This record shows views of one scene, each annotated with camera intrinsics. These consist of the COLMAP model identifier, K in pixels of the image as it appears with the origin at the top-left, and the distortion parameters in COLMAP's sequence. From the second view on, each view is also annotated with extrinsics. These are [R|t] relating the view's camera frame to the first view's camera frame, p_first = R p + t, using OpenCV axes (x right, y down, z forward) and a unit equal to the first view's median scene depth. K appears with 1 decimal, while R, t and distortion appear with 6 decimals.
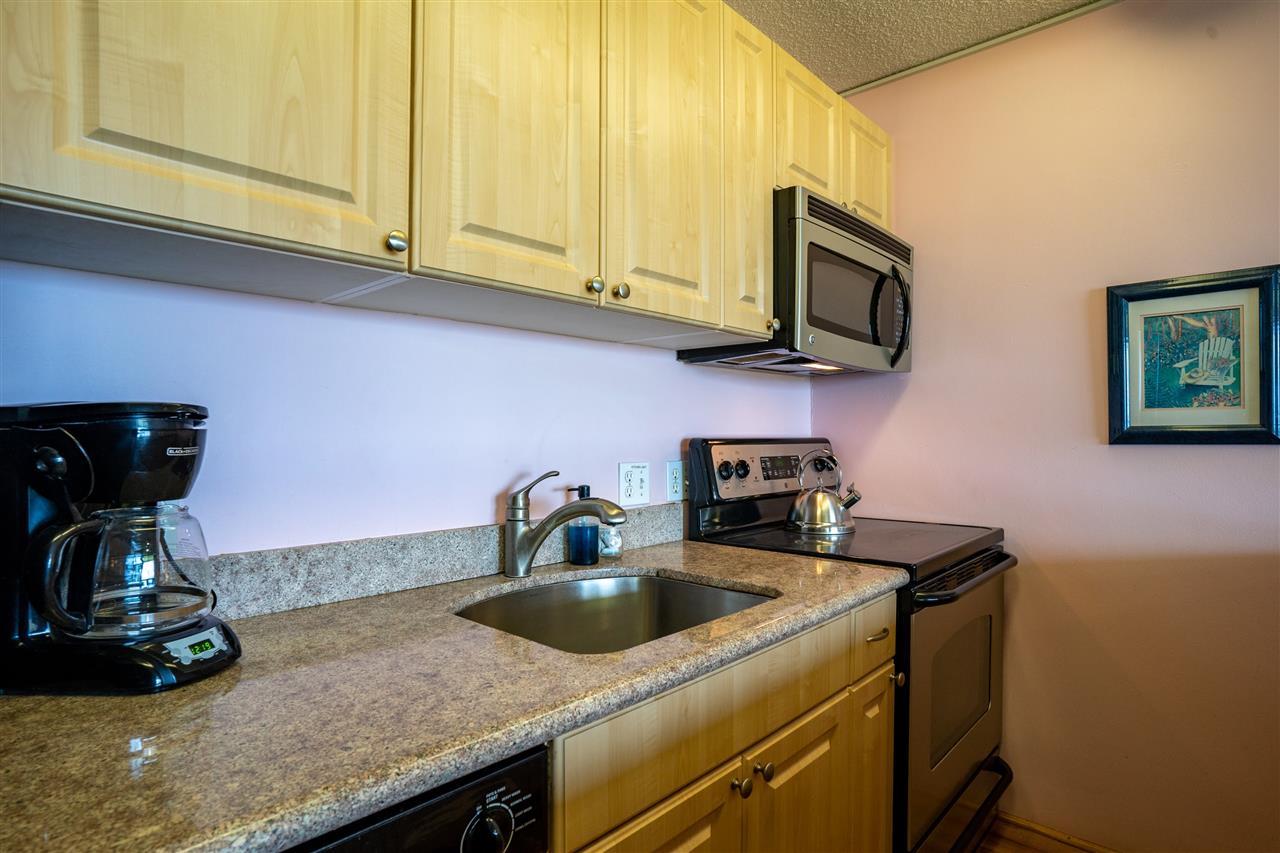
lens RADIAL K [[688.7, 0, 636.5], [0, 688.7, 439.4], [0, 0, 1]] dist [-0.080790, 0.043242]
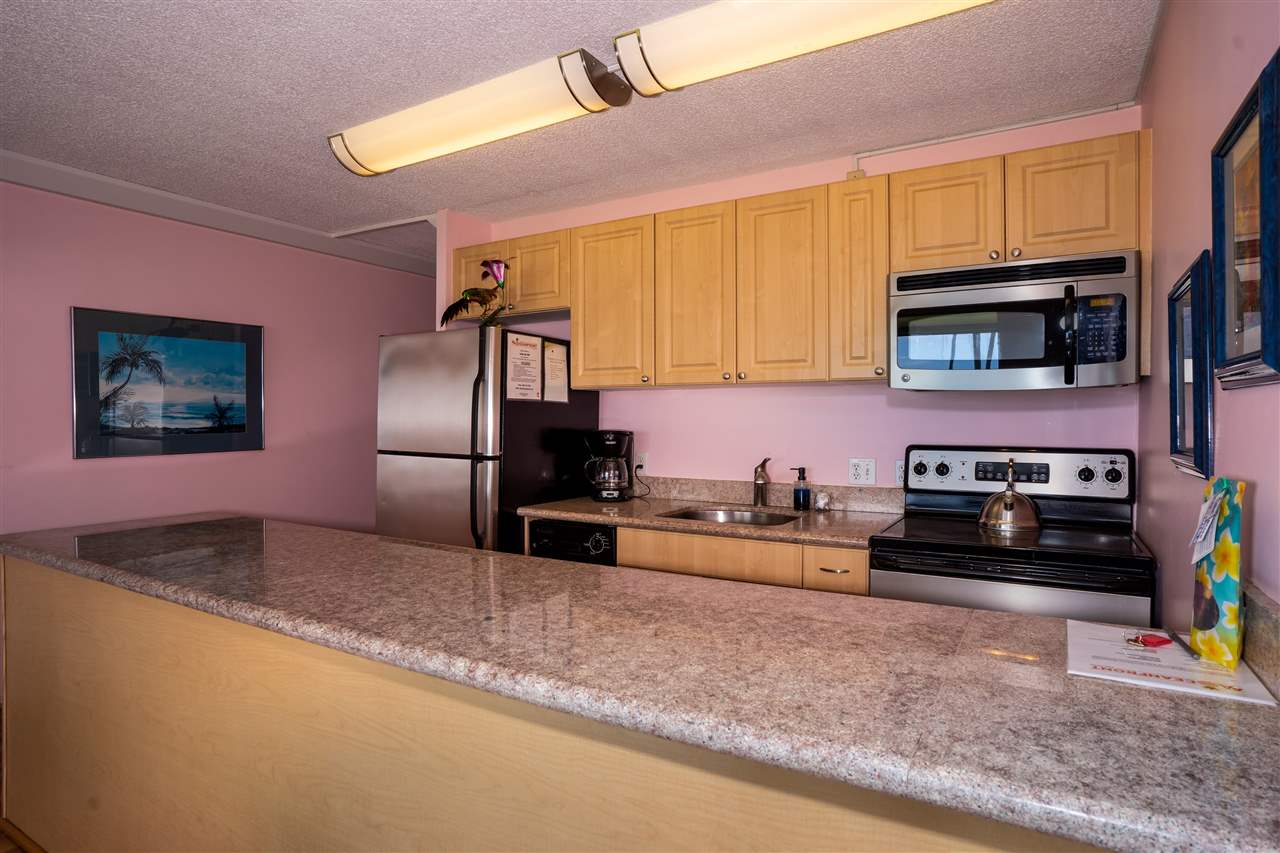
lens RADIAL K [[676.4, 0, 635.1], [0, 676.4, 426.9], [0, 0, 1]] dist [-0.077115, 0.039981]
pose [[0.203488, 0.016007, -0.978947, 1.468714], [-0.004558, 0.999871, 0.015402, -0.062867], [0.979067, 0.001328, 0.203535, 0.169403]]
